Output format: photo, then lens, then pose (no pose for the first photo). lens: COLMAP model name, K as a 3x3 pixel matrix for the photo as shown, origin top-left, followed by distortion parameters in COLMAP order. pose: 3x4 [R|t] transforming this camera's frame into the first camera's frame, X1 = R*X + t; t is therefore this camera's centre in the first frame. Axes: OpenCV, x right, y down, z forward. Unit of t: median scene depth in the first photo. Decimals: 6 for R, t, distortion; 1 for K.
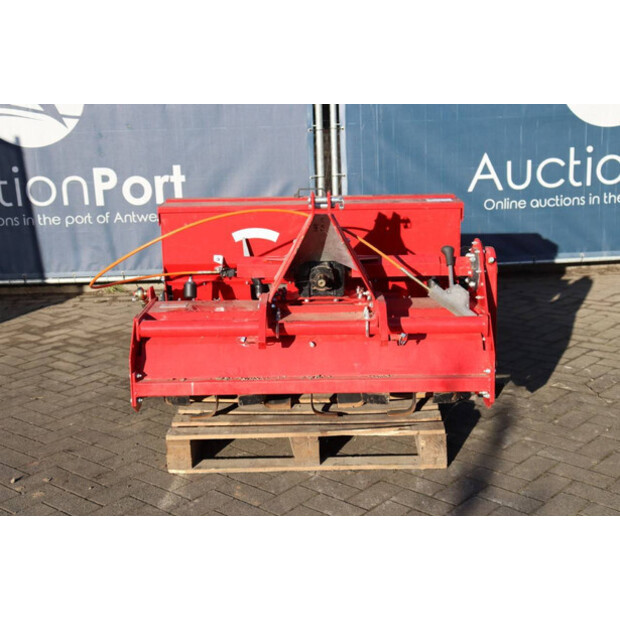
lens RADIAL K [[978.2, 0, 310.4], [0, 978.2, 311.5], [0, 0, 1]] dist [0.125361, 0.000000]
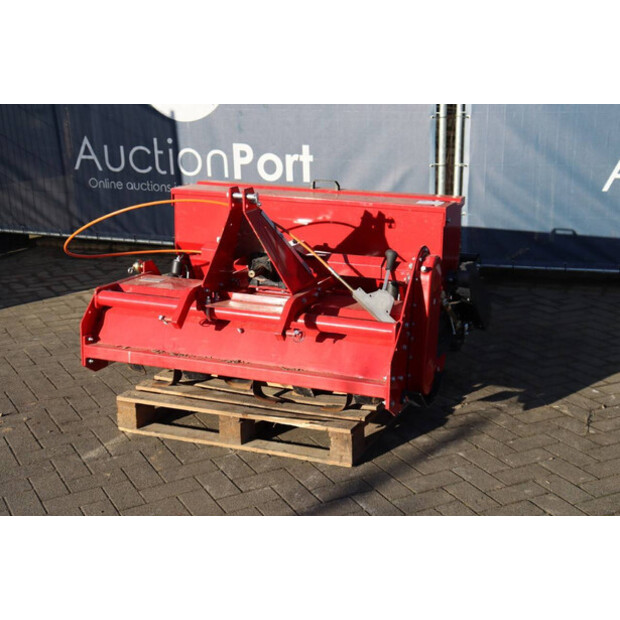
lens RADIAL K [[1016.4, 0, 310.1], [0, 1016.4, 309.7], [0, 0, 1]] dist [0.152023, 0.000000]
pose [[0.930752, 0.117115, -0.346388, 0.420747], [-0.107687, 0.993101, 0.046414, -0.044985], [0.349434, -0.005899, 0.936942, -0.003236]]
